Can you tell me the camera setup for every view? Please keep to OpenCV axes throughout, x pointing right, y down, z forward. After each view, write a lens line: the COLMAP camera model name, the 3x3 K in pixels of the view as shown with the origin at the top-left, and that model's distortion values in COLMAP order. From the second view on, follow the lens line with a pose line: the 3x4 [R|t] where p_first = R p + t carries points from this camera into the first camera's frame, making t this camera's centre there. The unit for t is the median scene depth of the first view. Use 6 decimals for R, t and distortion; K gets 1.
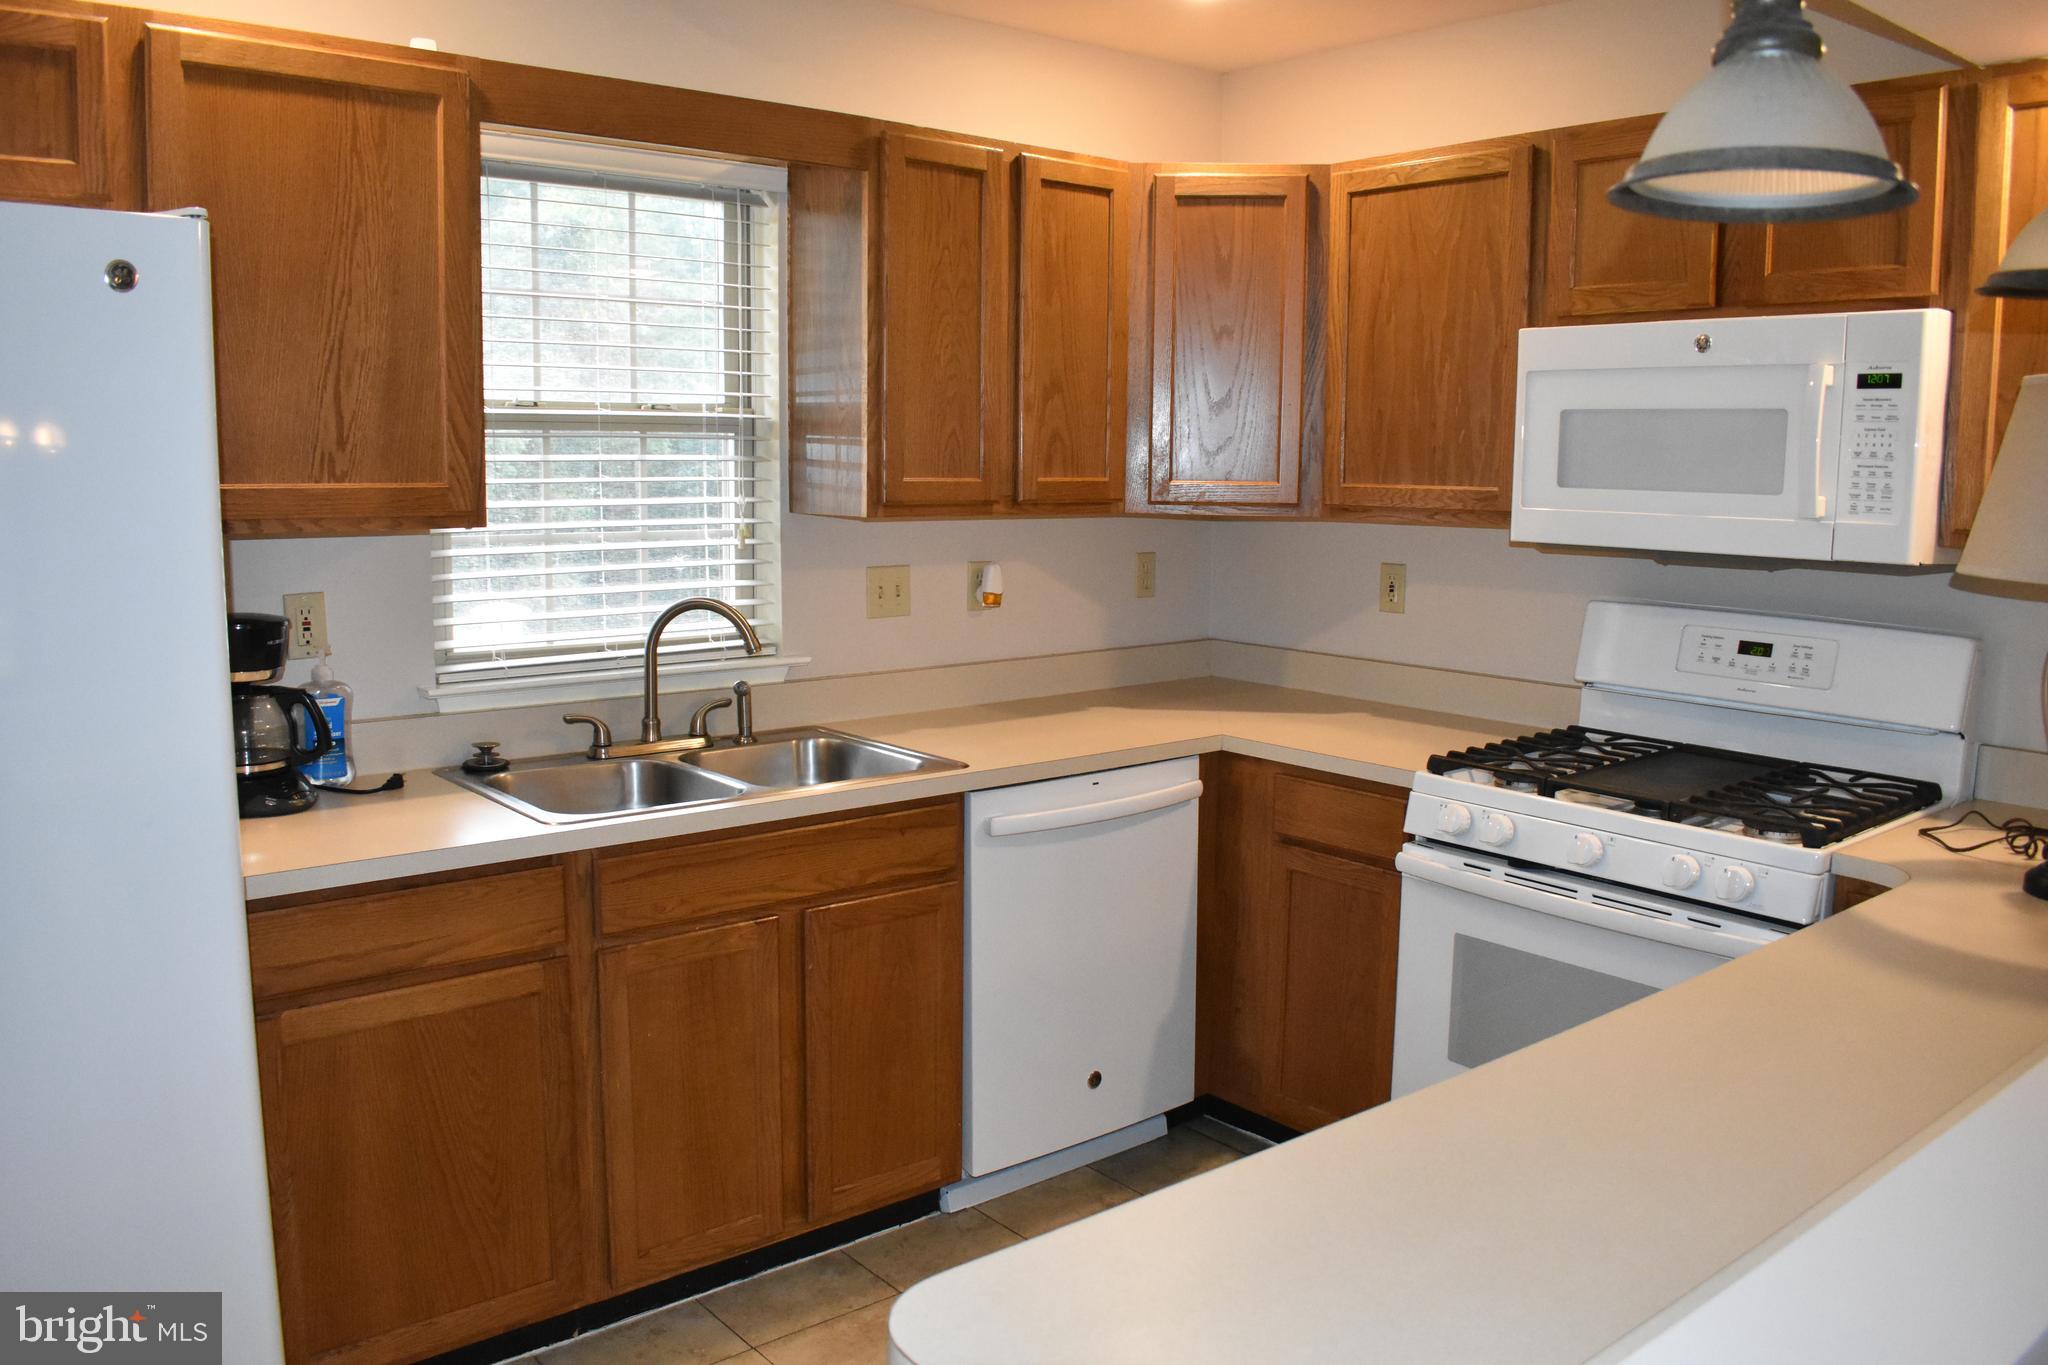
lens RADIAL K [[1593.6, 0, 1010.2], [0, 1593.6, 678.3], [0, 0, 1]] dist [-0.096911, 0.016741]
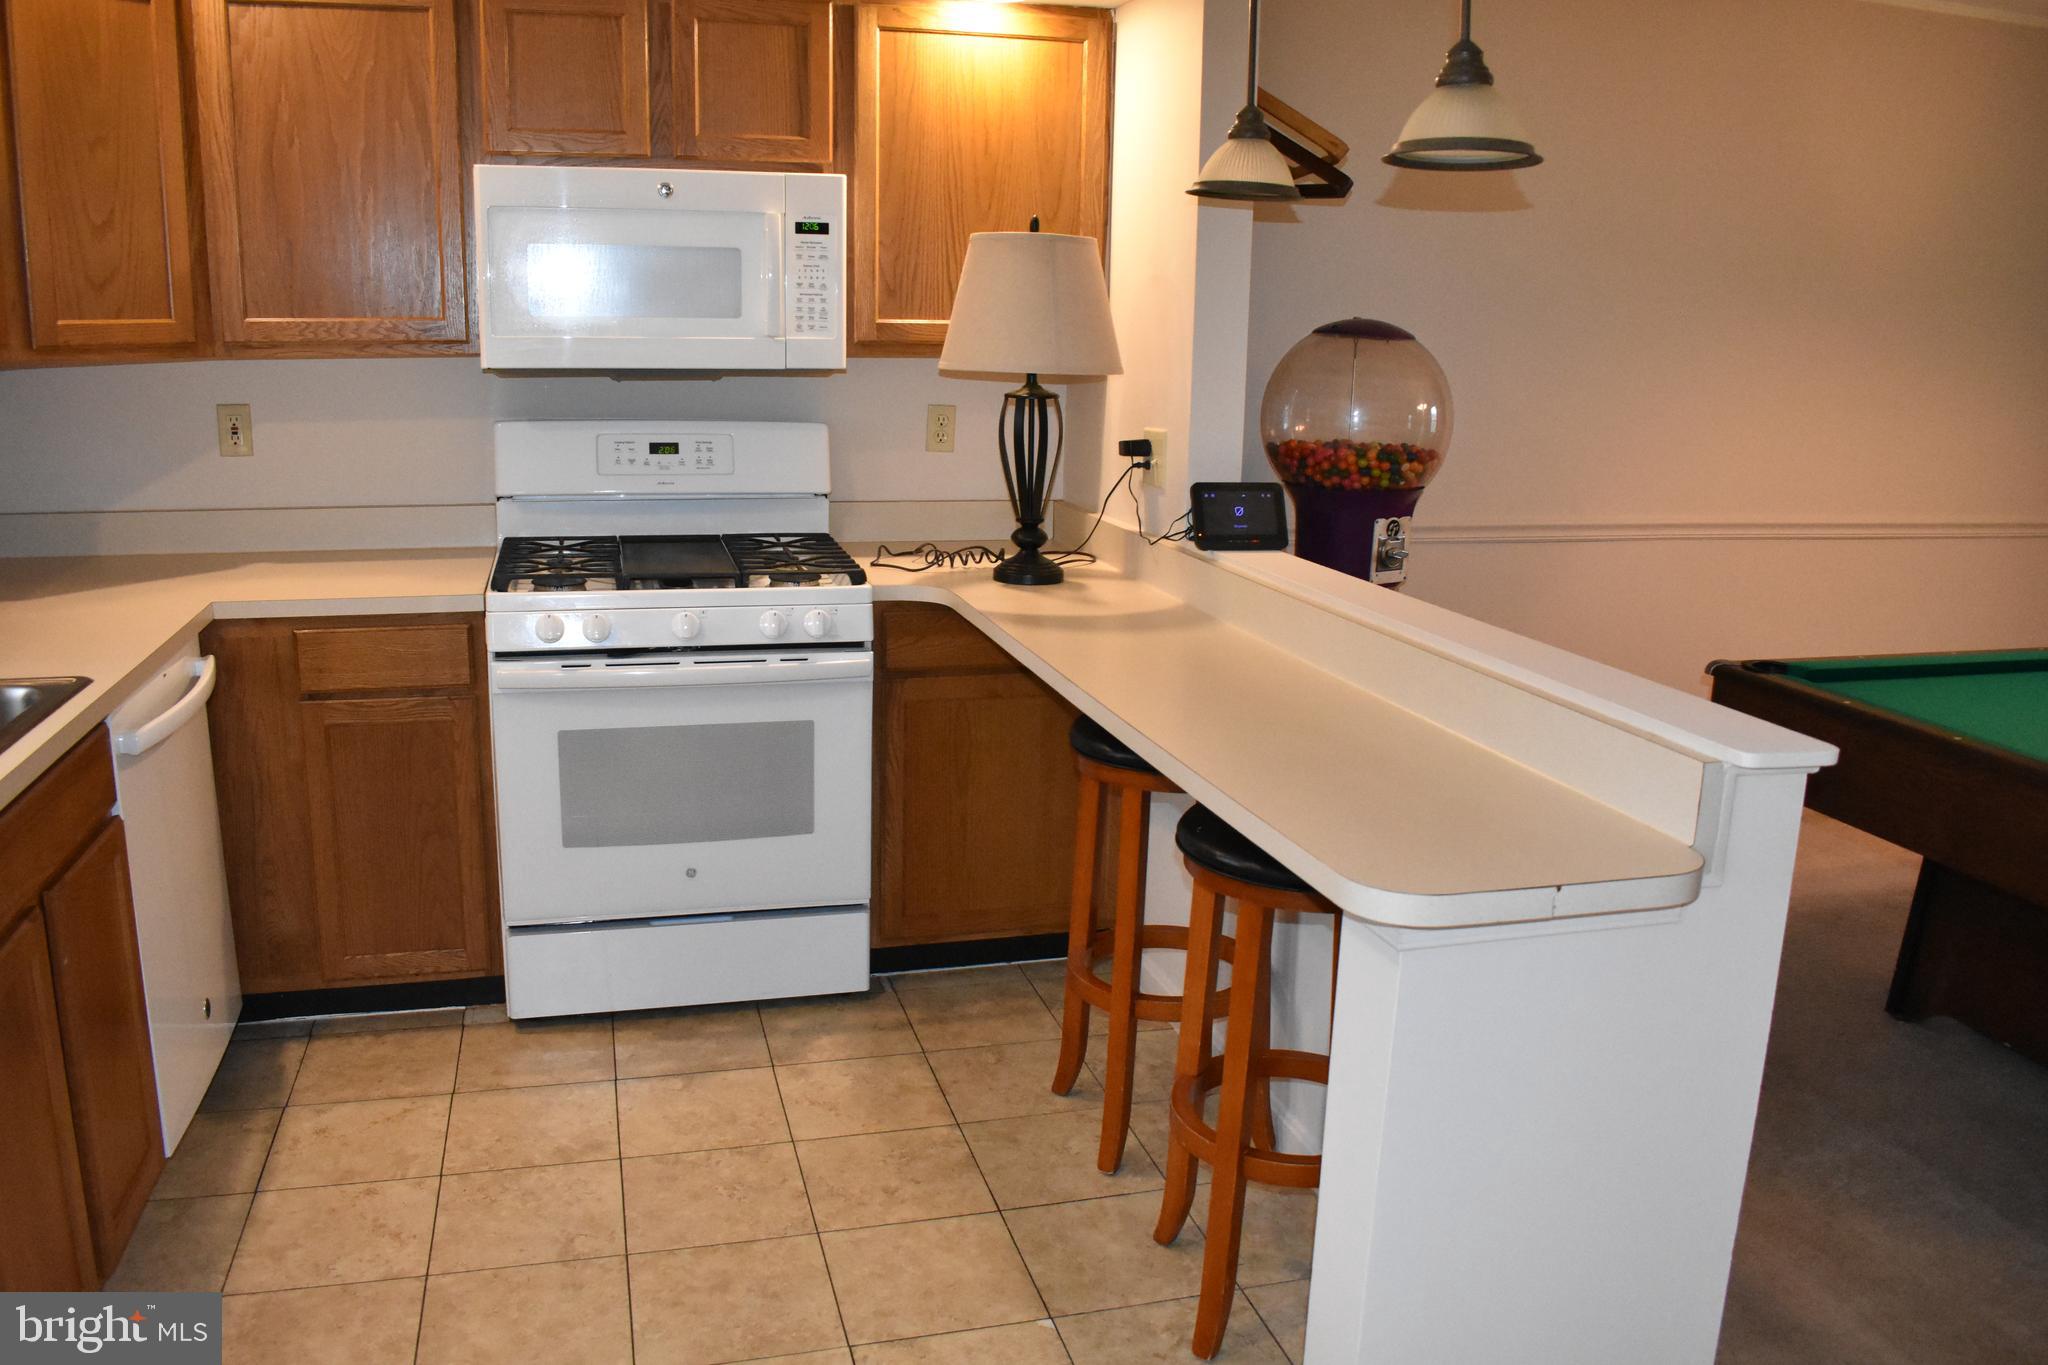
lens RADIAL K [[1593.6, 0, 1011.4], [0, 1593.6, 677.8], [0, 0, 1]] dist [-0.096911, 0.016741]
pose [[0.409877, -0.207850, 0.888144, -0.524591], [0.109874, 0.977852, 0.178138, -0.033130], [-0.905499, 0.024569, 0.423637, 0.239537]]
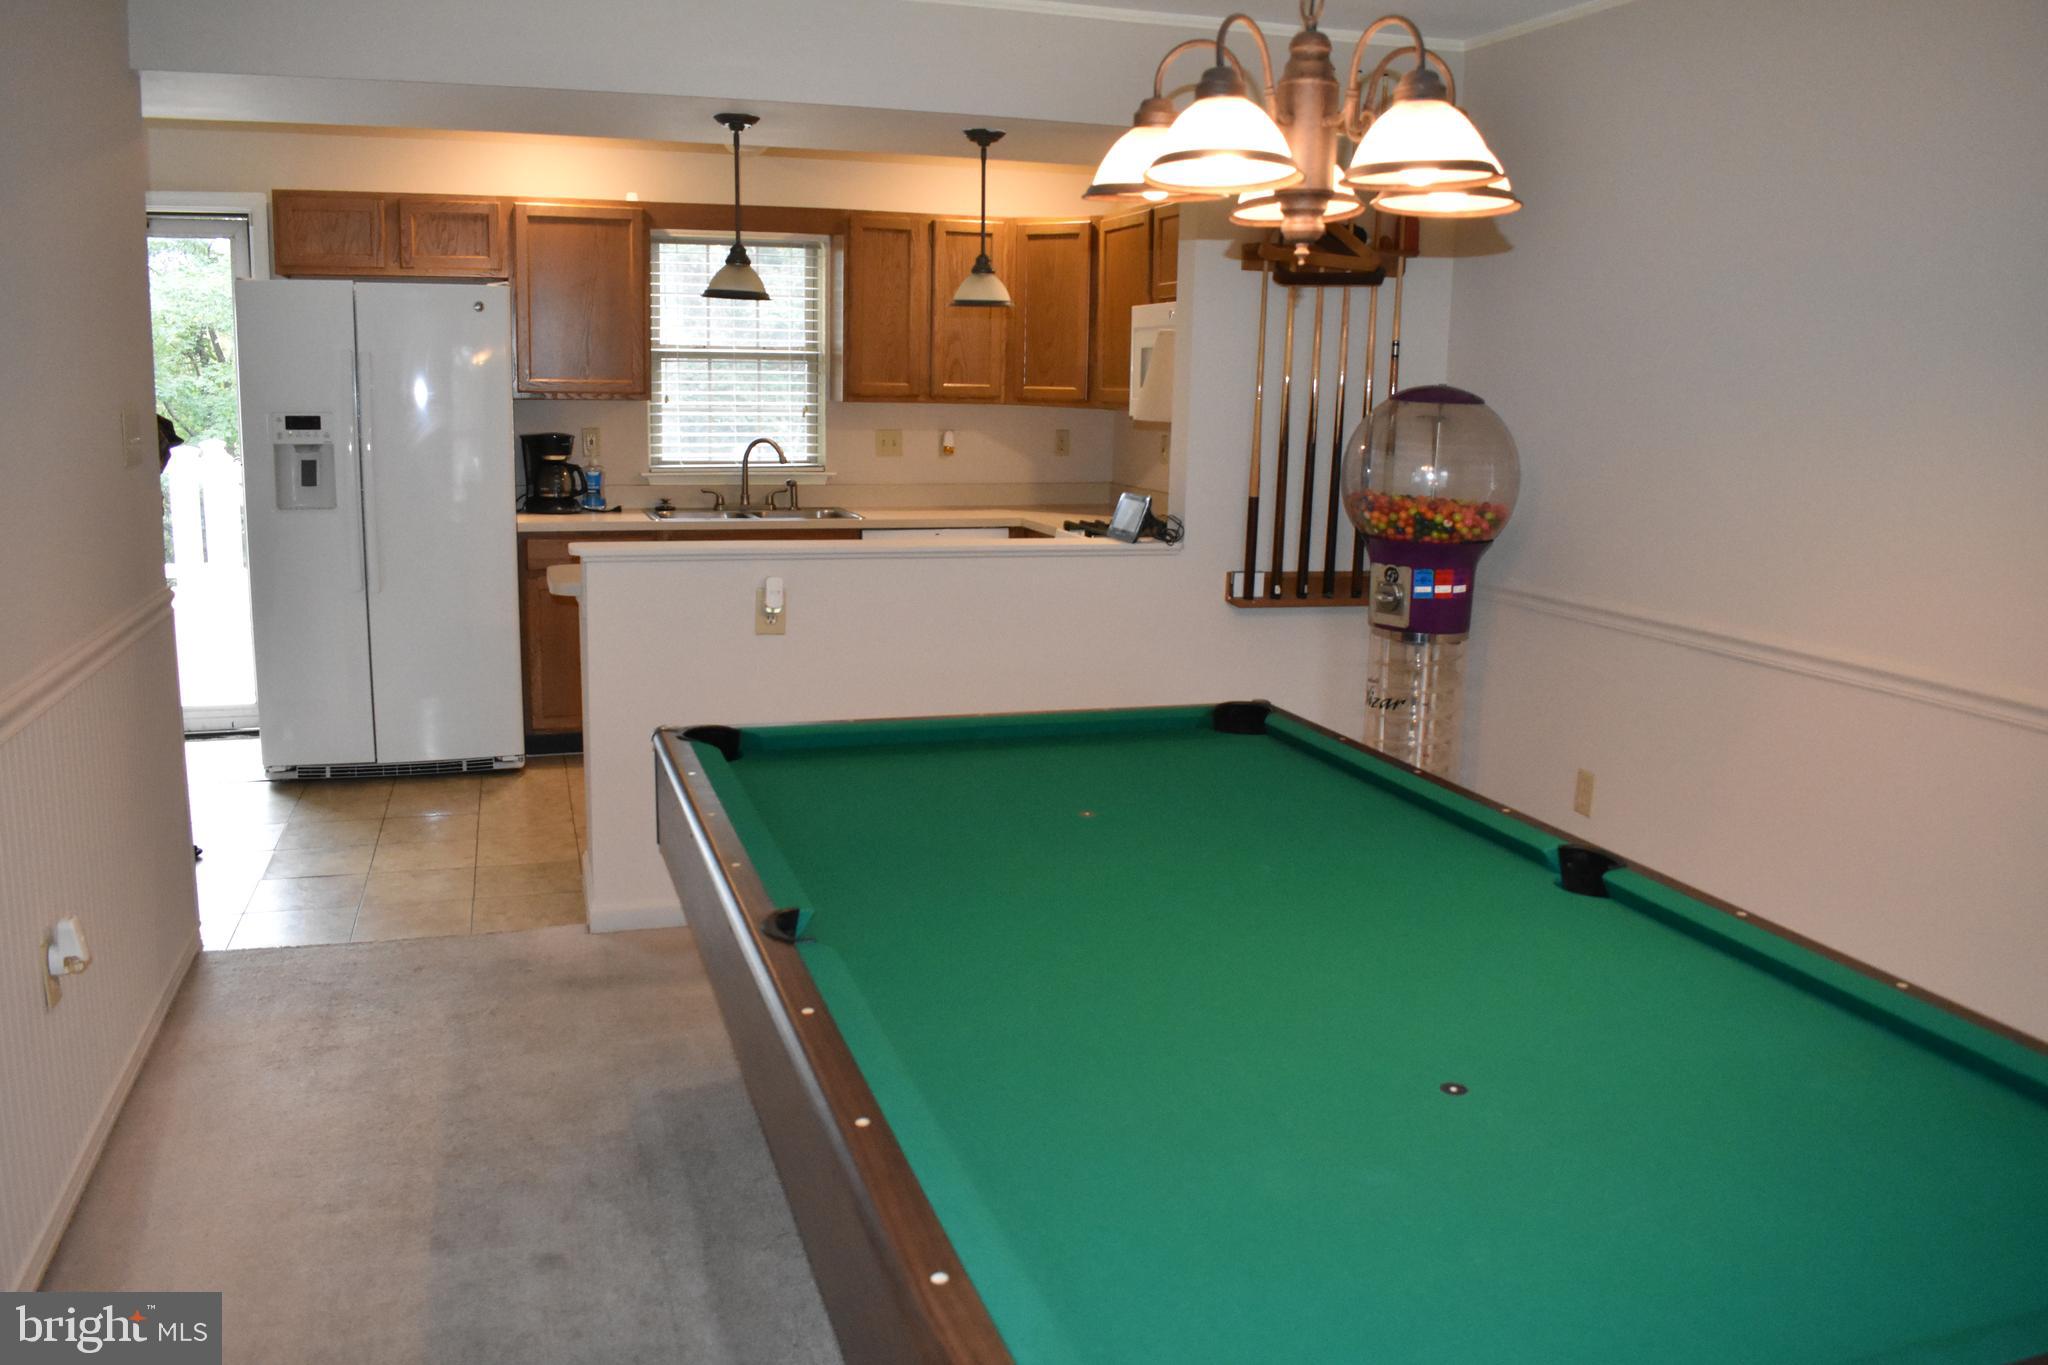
lens RADIAL K [[1593.6, 0, 1005.8], [0, 1593.6, 681.4], [0, 0, 1]] dist [-0.096911, 0.016741]
pose [[0.926729, 0.076124, -0.367937, 0.931404], [-0.061287, 0.996772, 0.051862, 0.148161], [0.370697, -0.025512, 0.928403, -0.888003]]
